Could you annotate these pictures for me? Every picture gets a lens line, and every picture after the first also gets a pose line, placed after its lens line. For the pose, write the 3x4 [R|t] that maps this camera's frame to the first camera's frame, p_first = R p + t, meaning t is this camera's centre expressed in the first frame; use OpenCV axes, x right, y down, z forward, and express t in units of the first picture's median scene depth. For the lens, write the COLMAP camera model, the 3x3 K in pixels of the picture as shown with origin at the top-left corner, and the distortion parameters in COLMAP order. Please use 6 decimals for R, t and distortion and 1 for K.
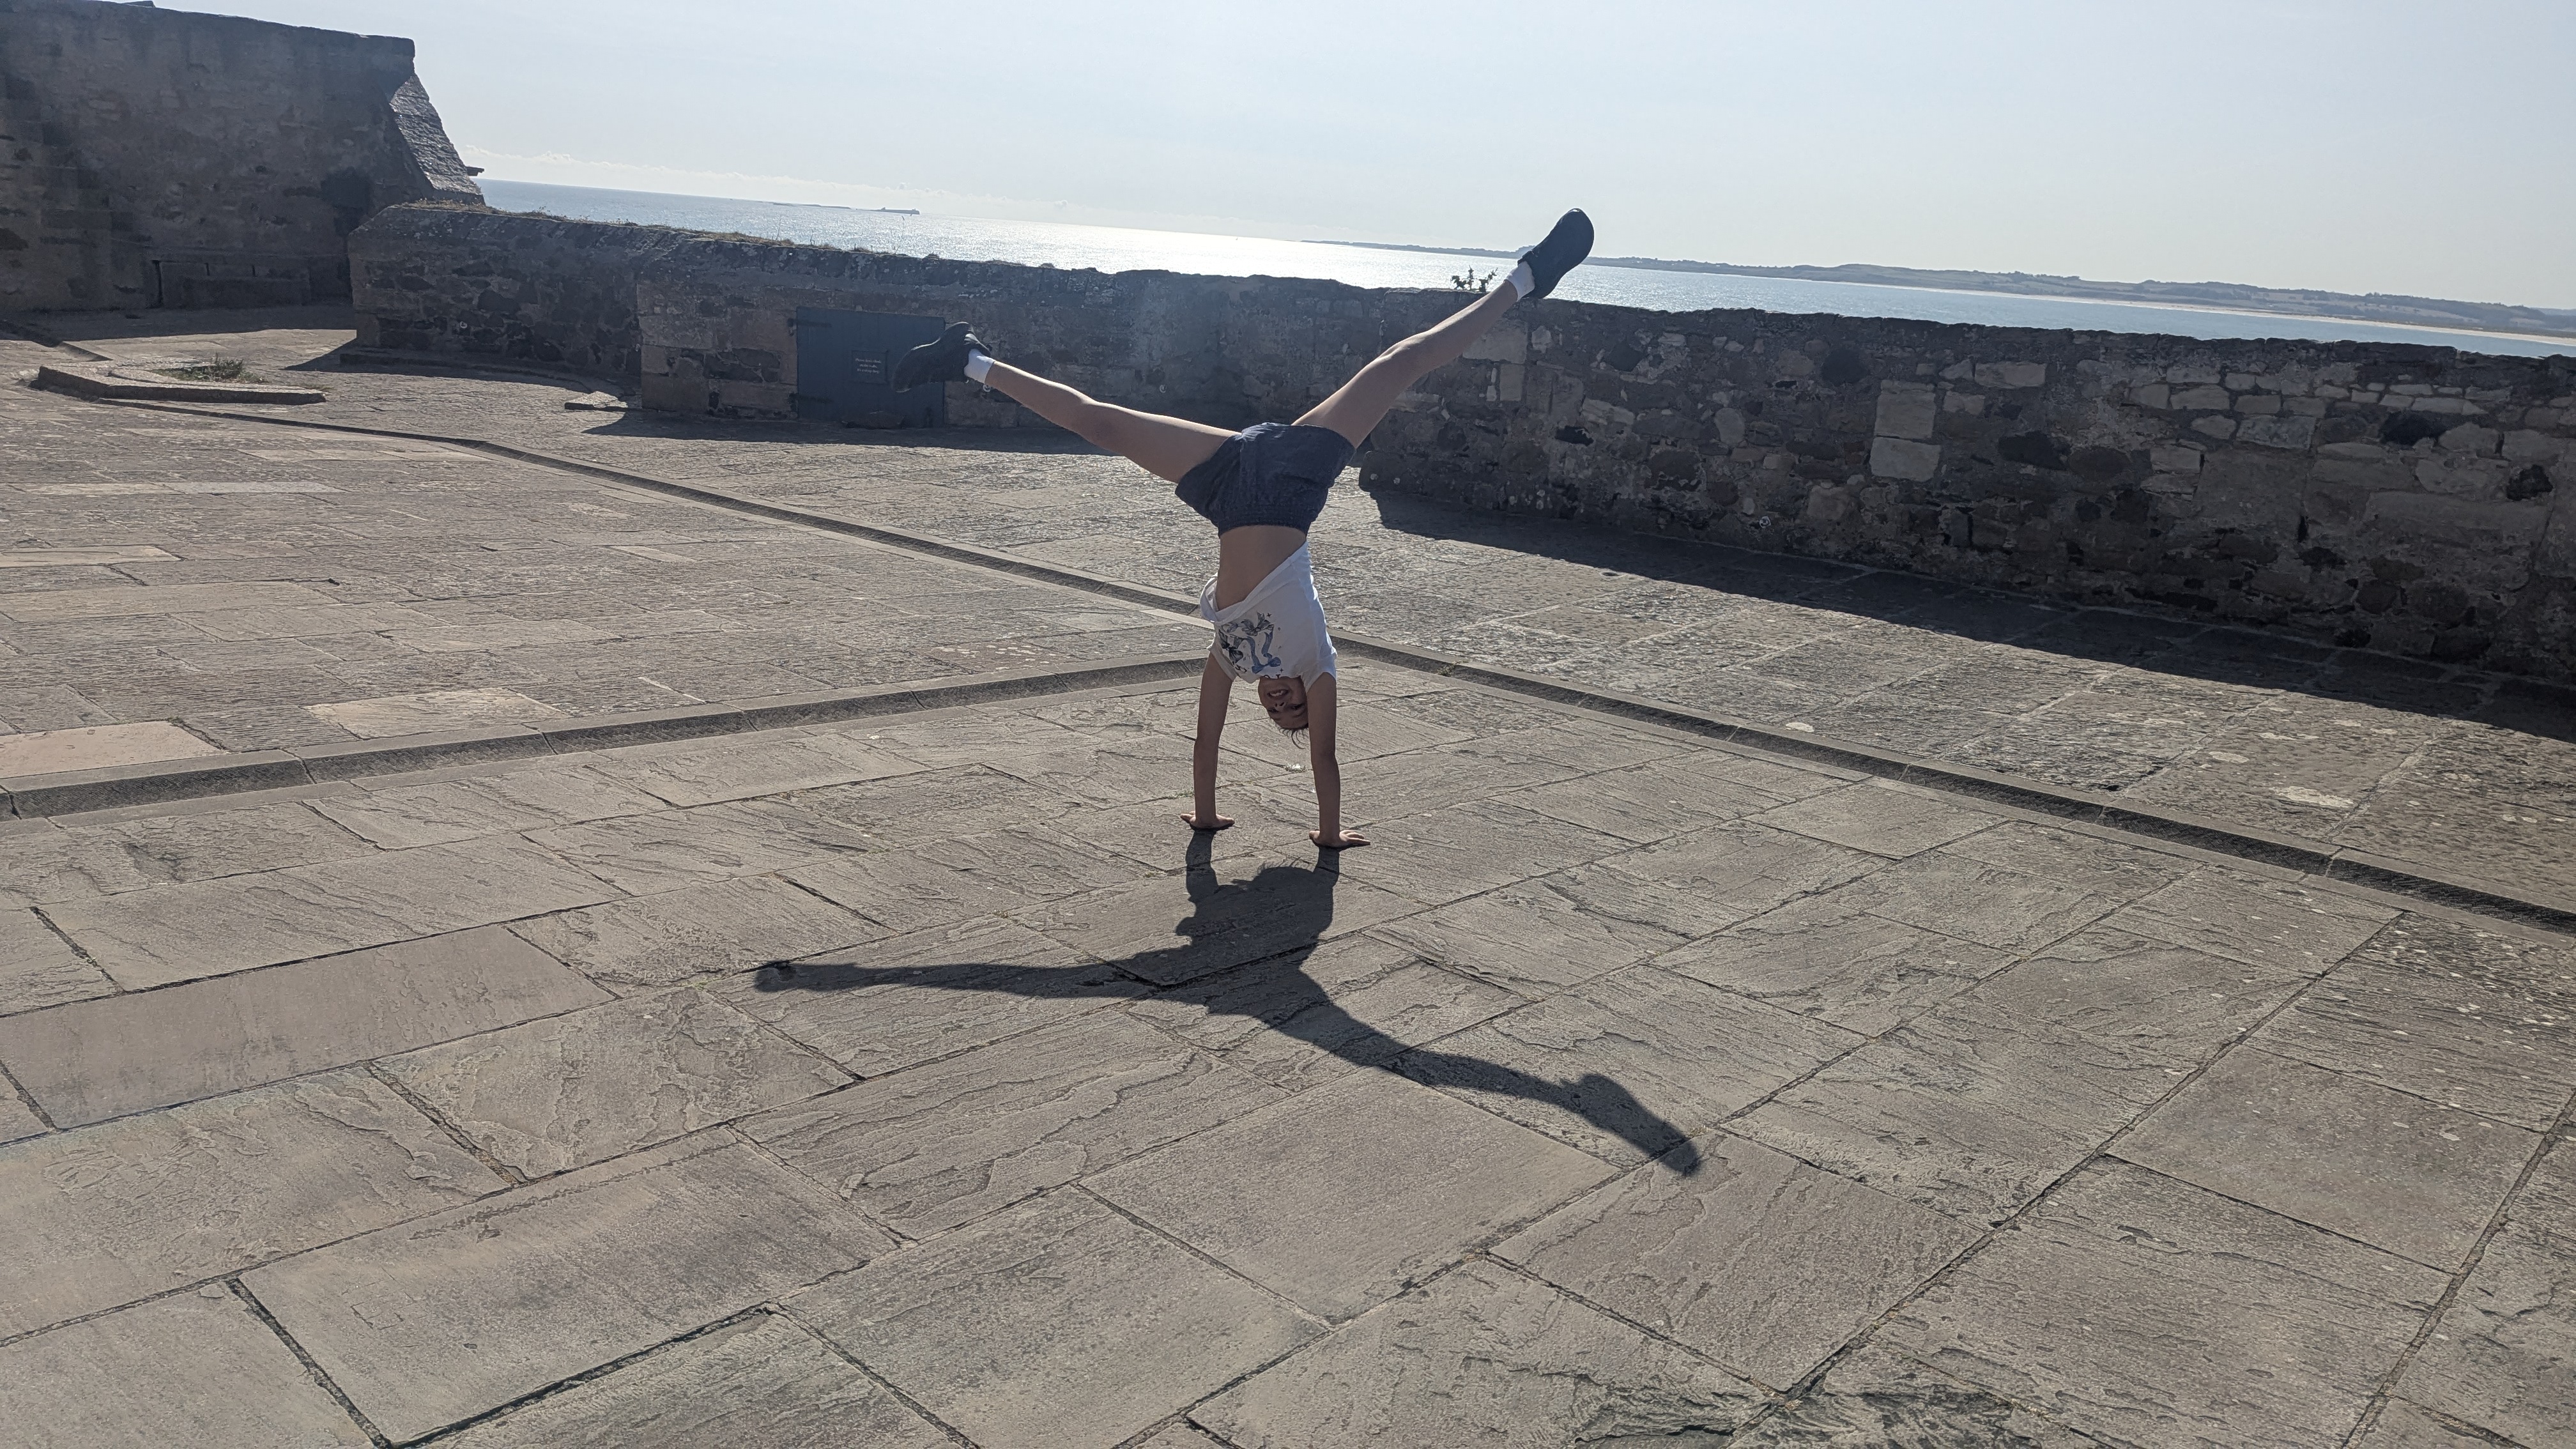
lens RADIAL K [[1796.2, 0, 1239.5], [0, 1796.2, 734.3], [0, 0, 1]] dist [0.066035, -0.075962]
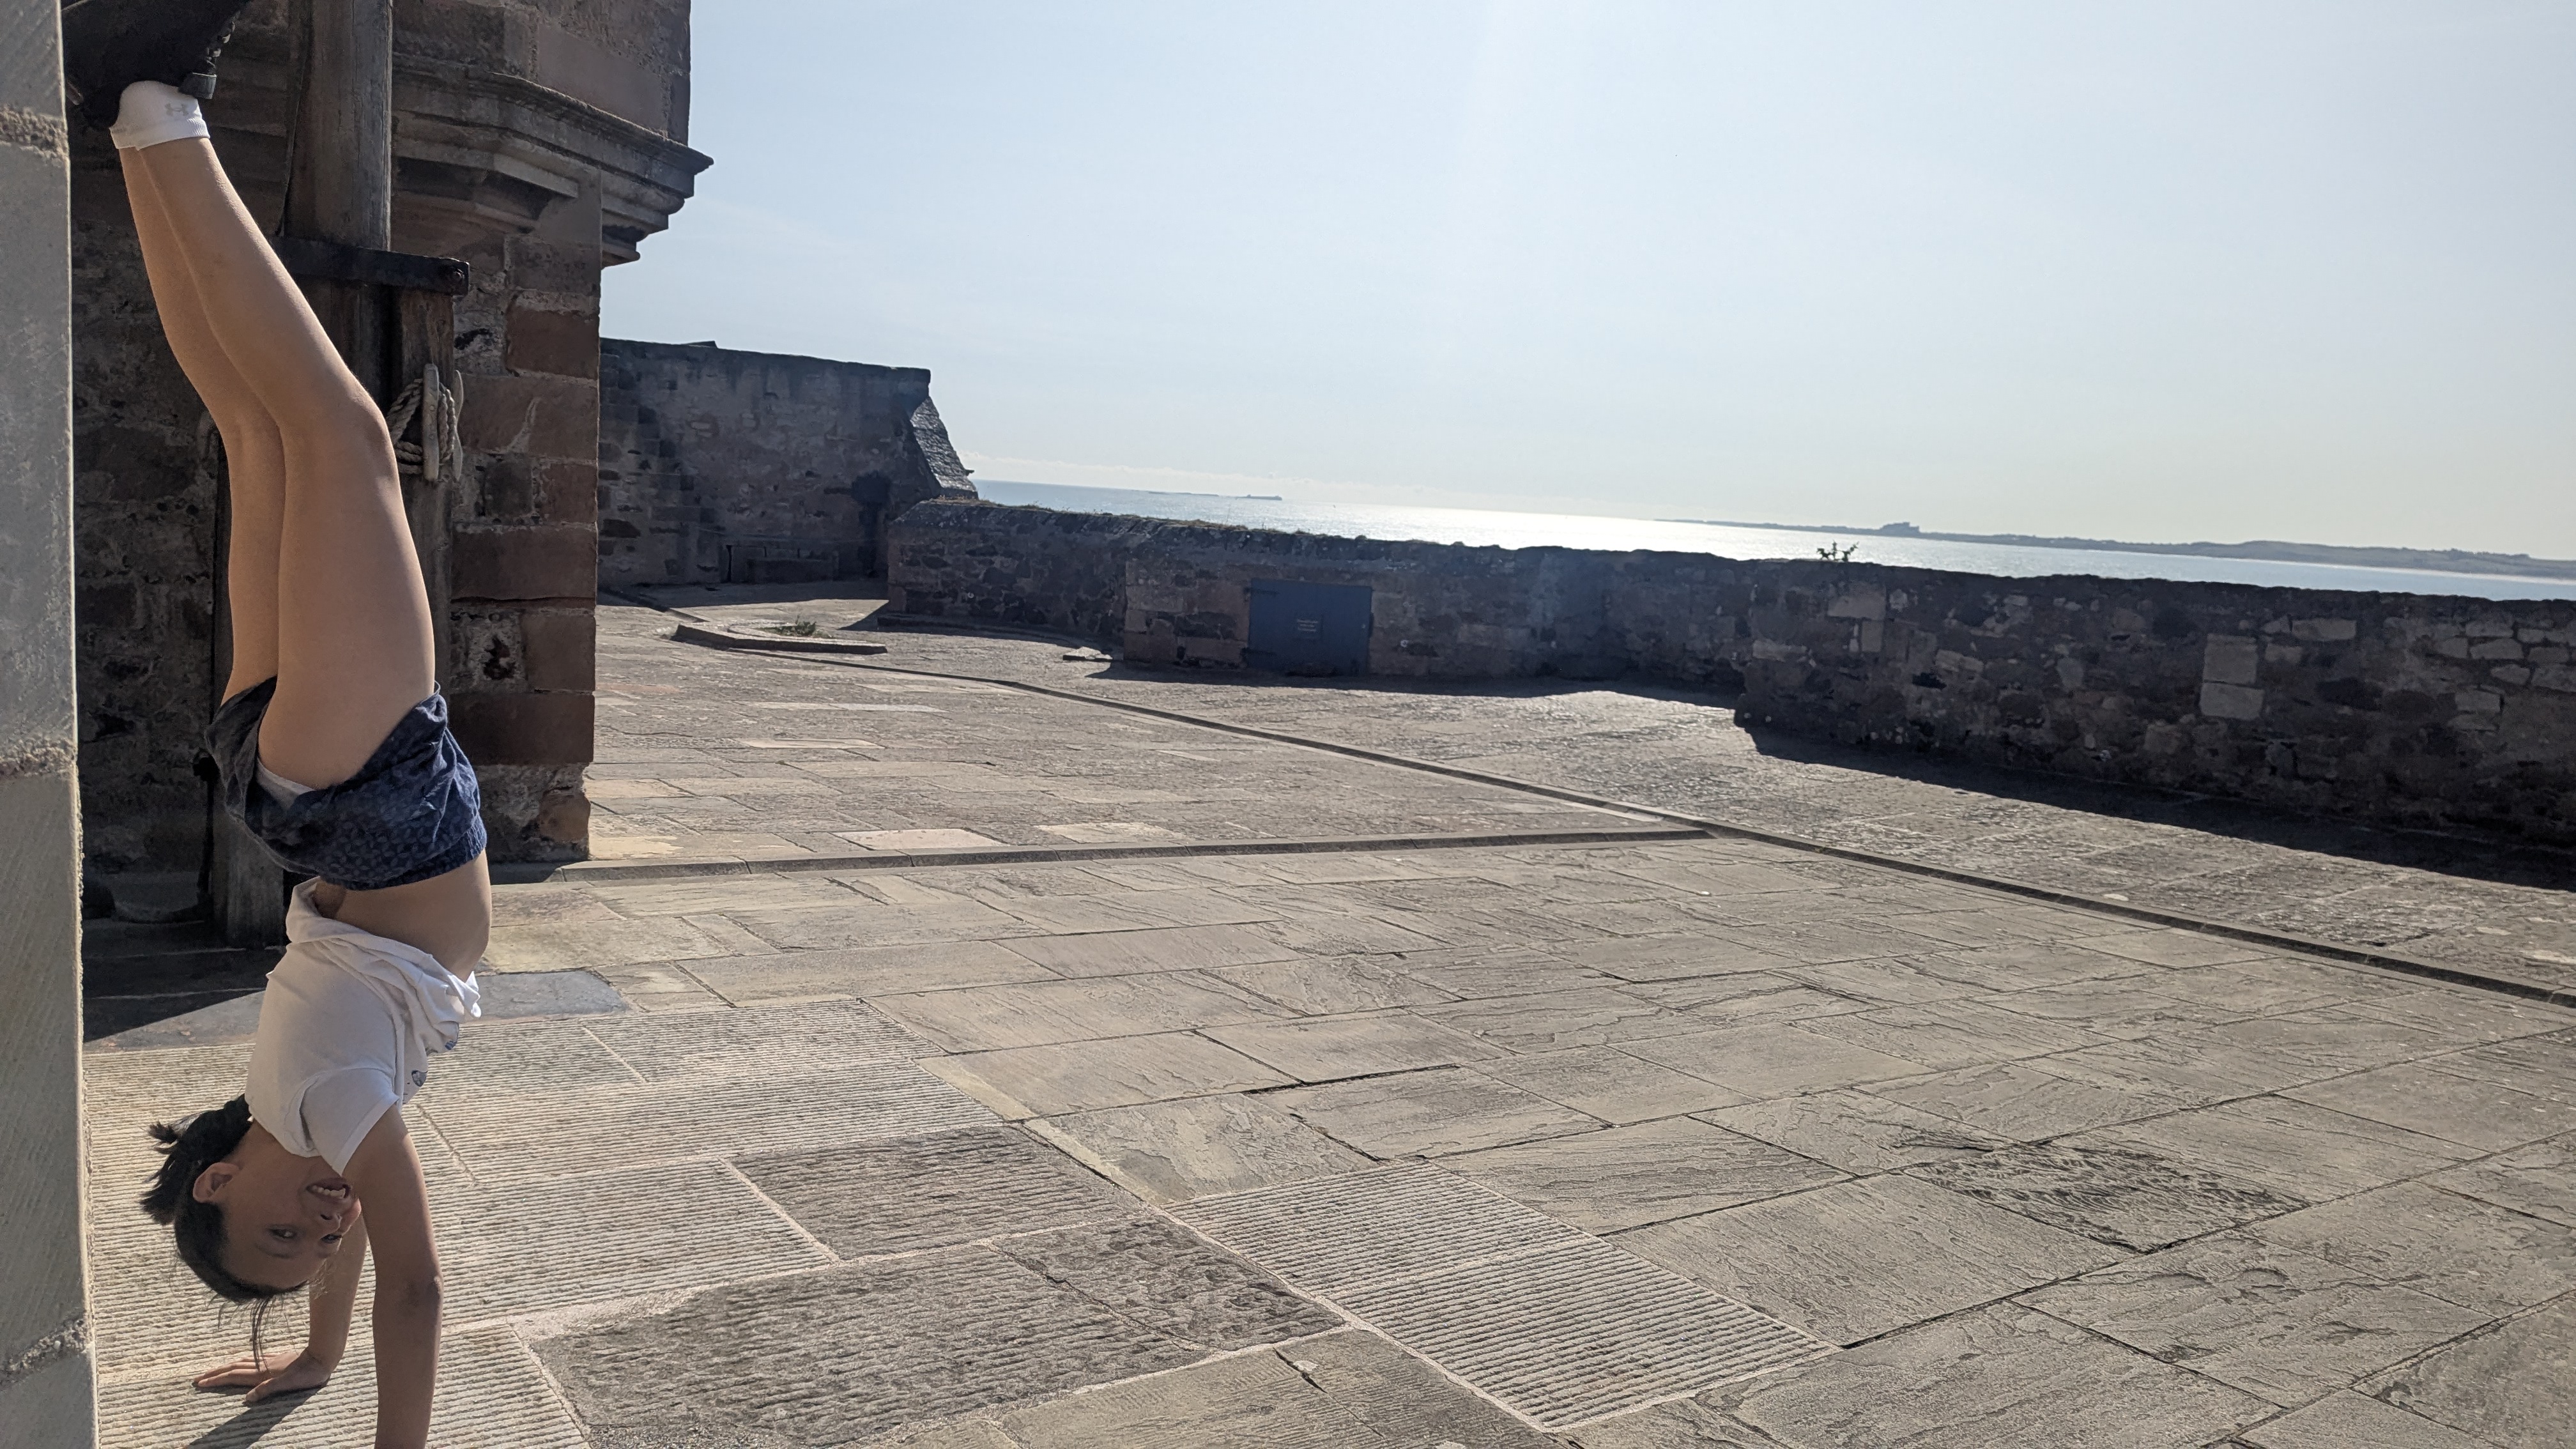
lens RADIAL K [[1796.2, 0, 1239.5], [0, 1796.2, 734.3], [0, 0, 1]] dist [0.066035, -0.075962]
pose [[0.981685, 0.015874, -0.189849, -0.031213], [-0.044029, 0.988448, -0.145024, 0.062200], [0.185354, 0.150727, 0.971043, -0.229409]]
